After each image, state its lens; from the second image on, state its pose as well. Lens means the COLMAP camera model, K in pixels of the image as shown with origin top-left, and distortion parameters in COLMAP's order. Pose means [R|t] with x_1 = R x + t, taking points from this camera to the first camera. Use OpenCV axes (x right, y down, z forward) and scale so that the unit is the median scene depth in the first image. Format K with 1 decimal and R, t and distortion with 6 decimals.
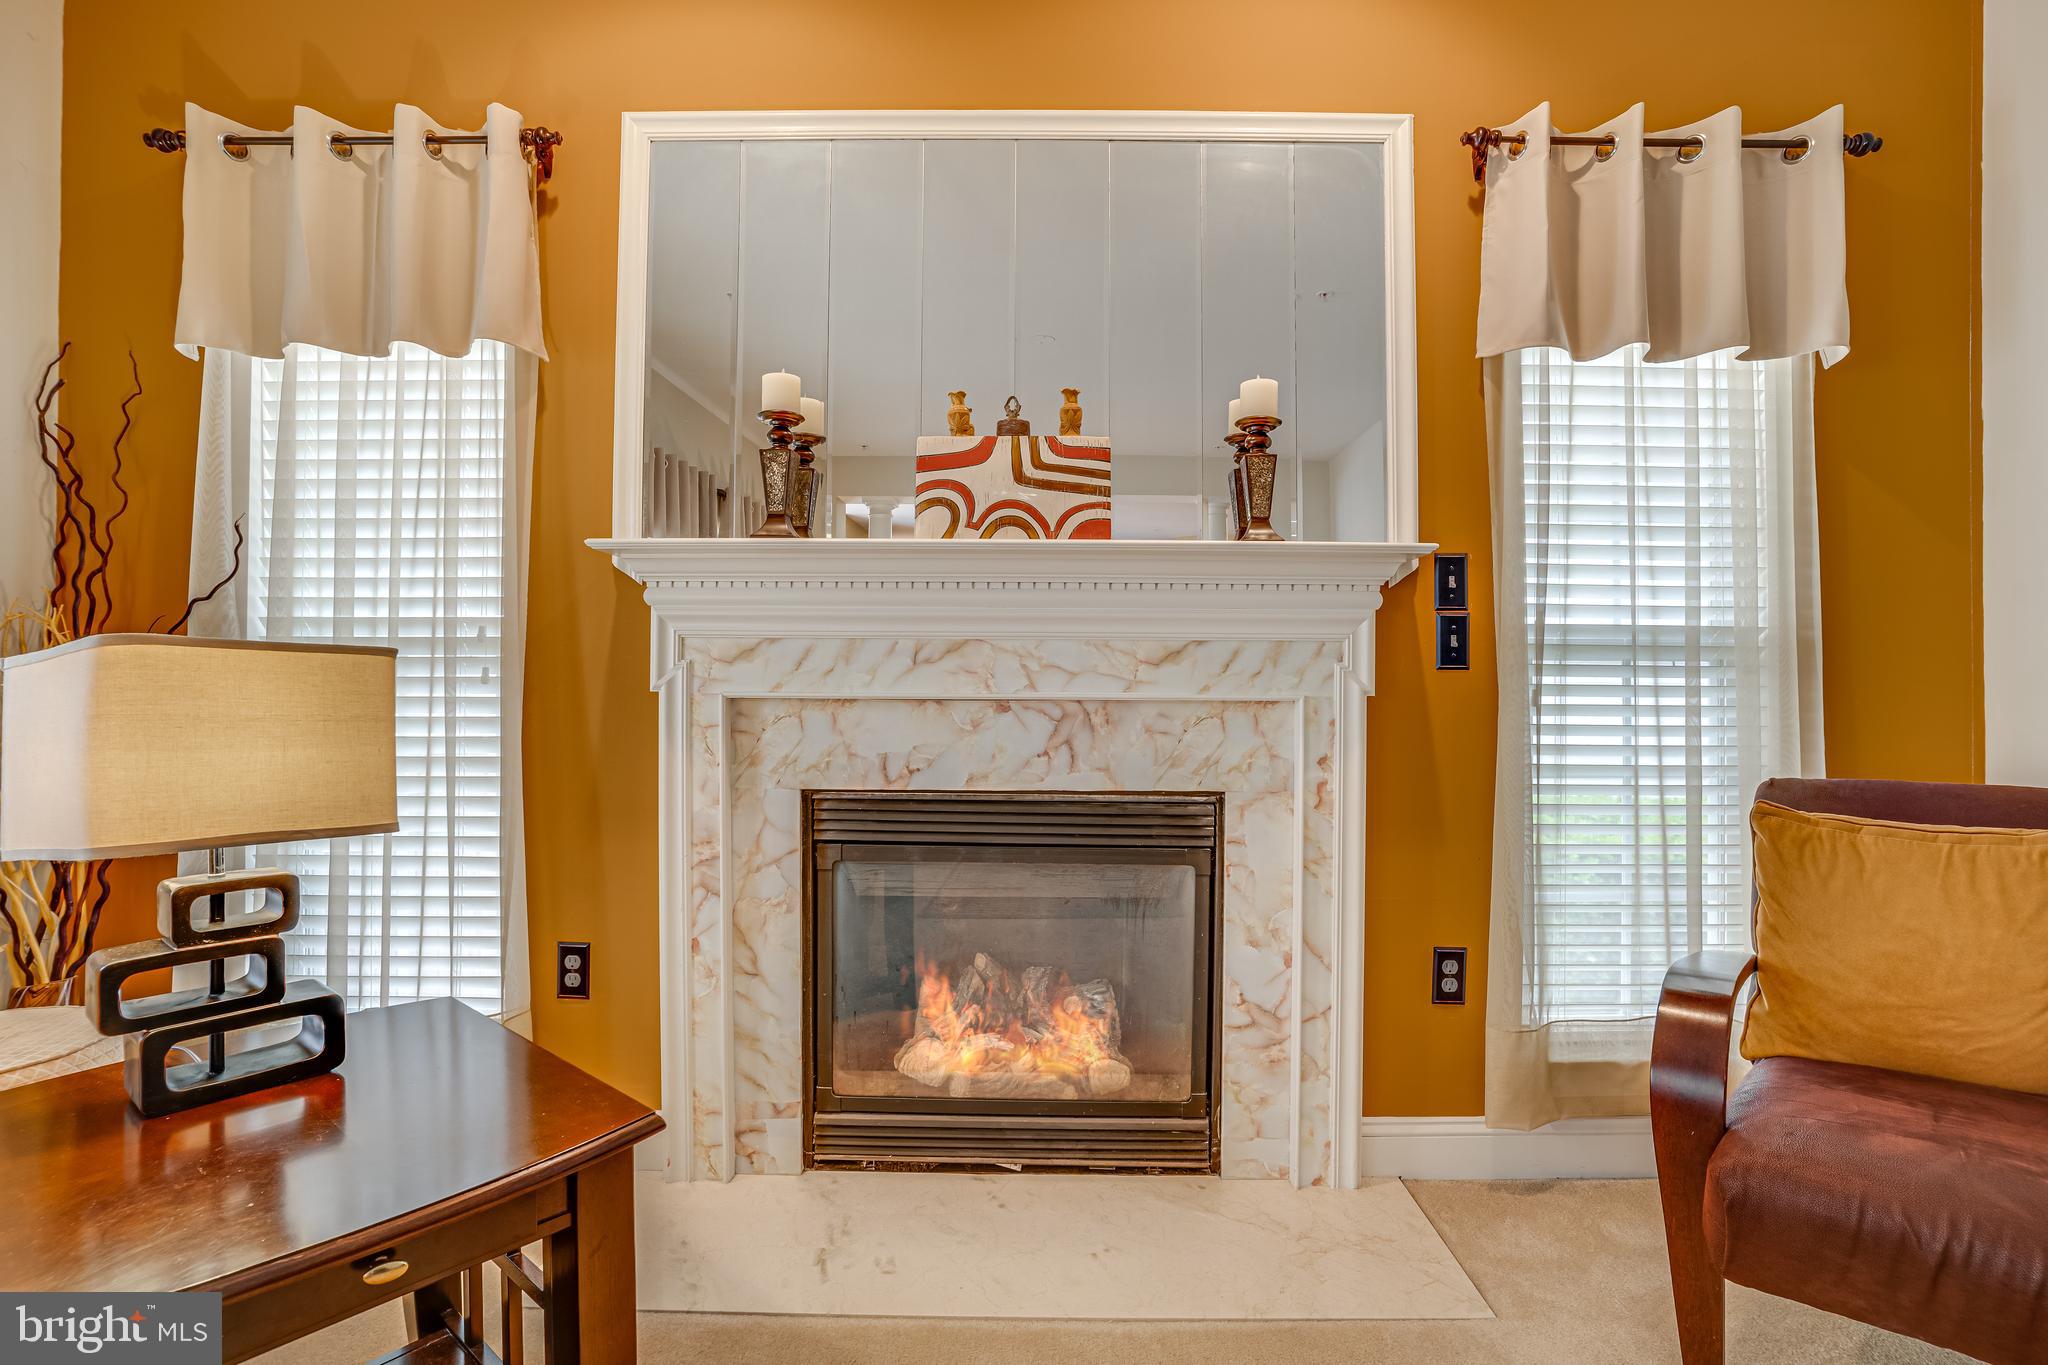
lens RADIAL K [[1021.6, 0, 1022.4], [0, 1021.6, 667.3], [0, 0, 1]] dist [-0.060535, 0.027555]
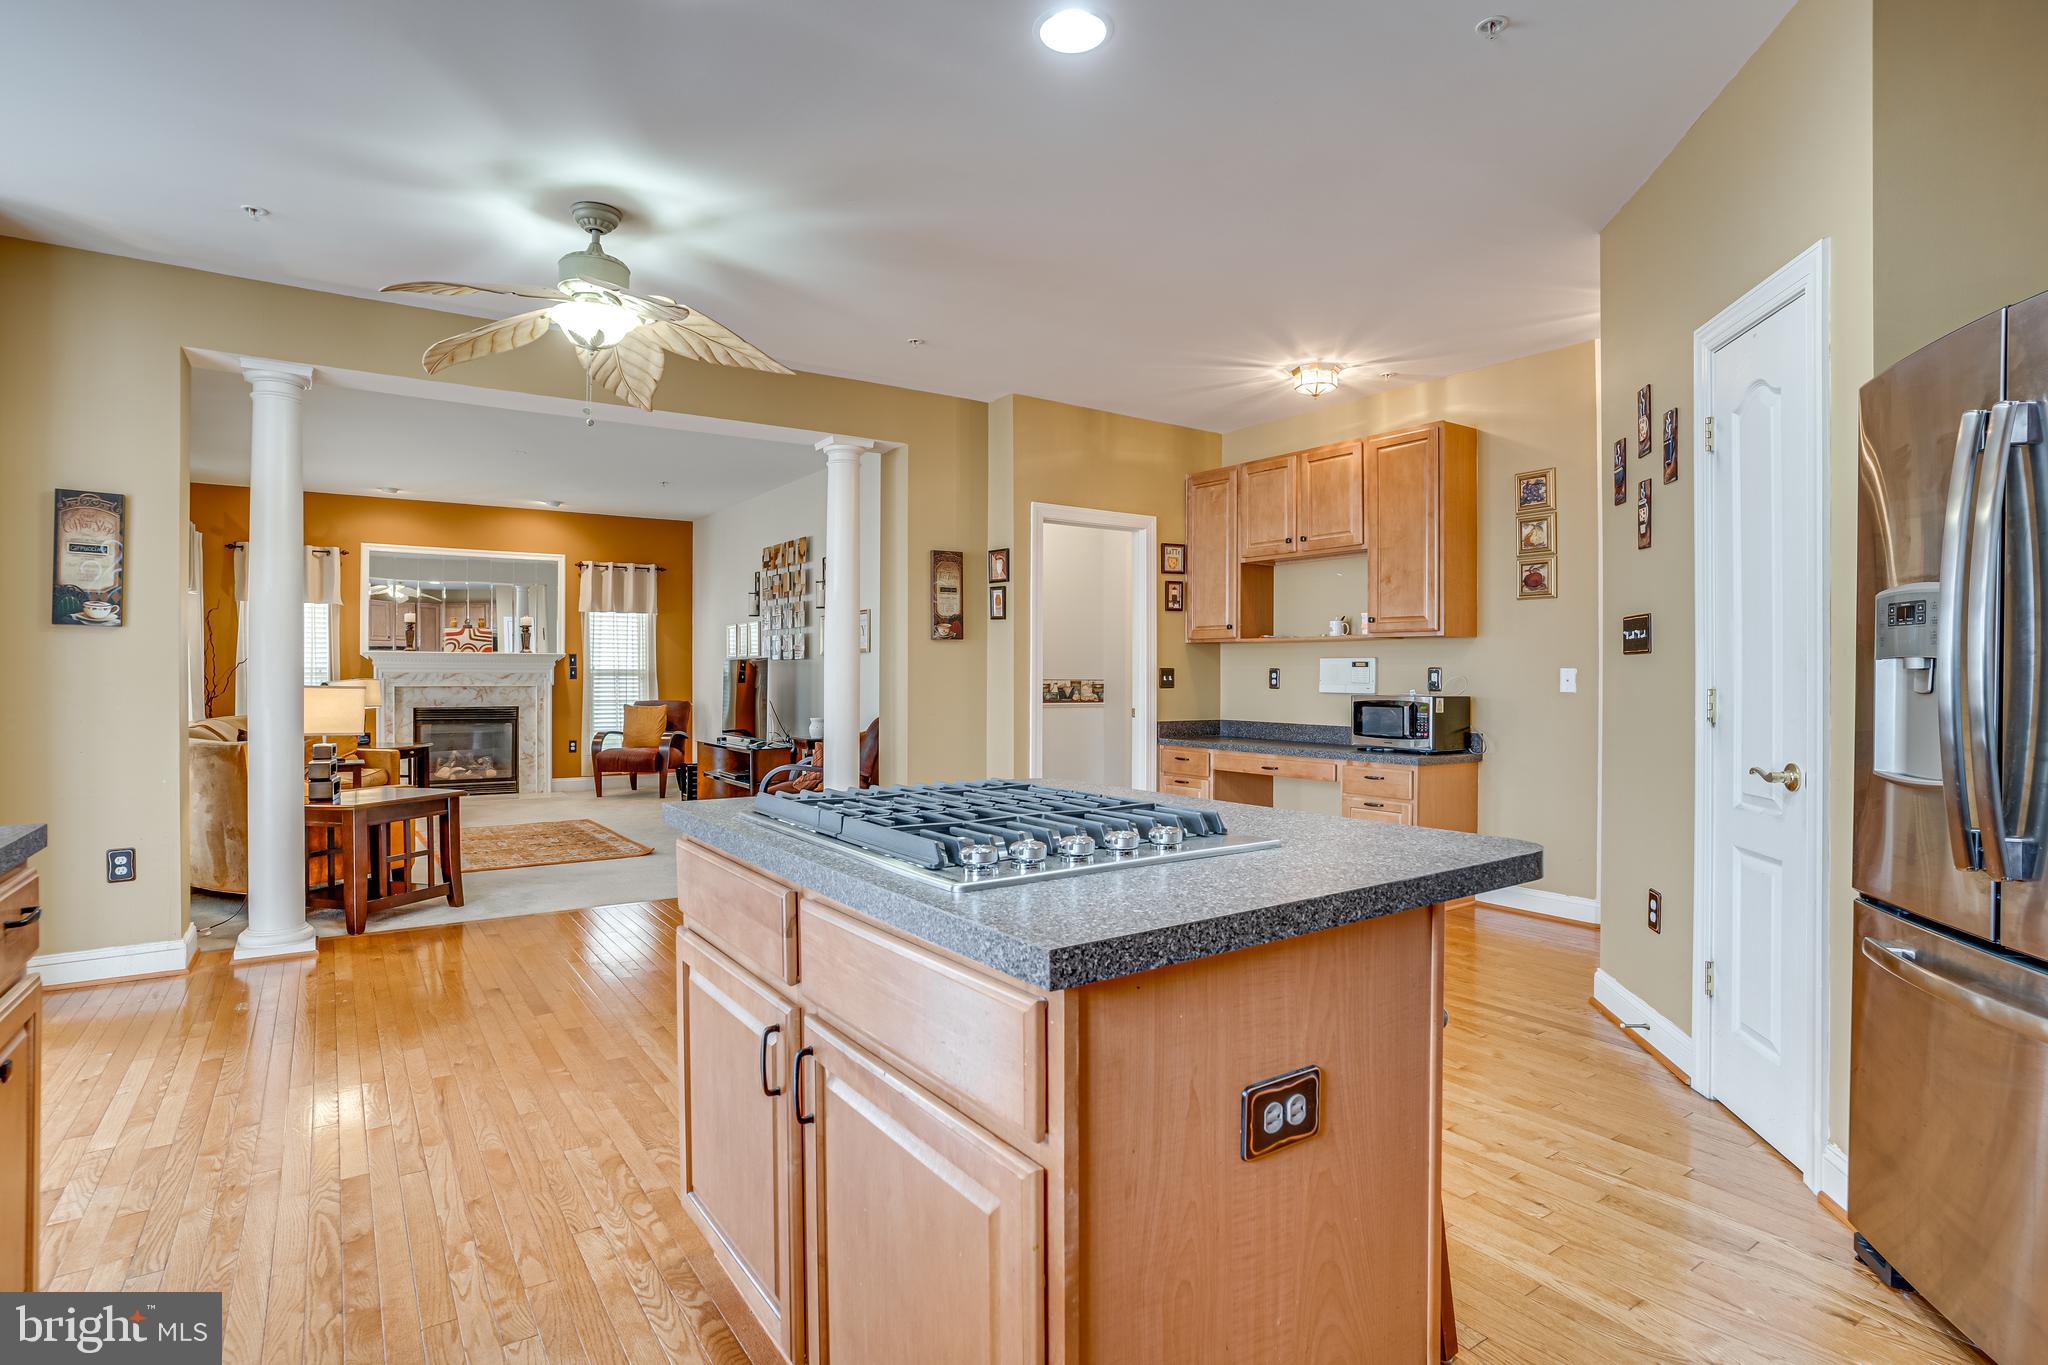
lens RADIAL K [[1021.6, 0, 1004.3], [0, 1021.6, 671.0], [0, 0, 1]] dist [-0.060535, 0.027555]
pose [[0.831571, -0.003244, 0.555409, -0.495917], [0.005701, 0.999980, -0.002696, -0.010072], [-0.555390, 0.005409, 0.831573, -3.919943]]
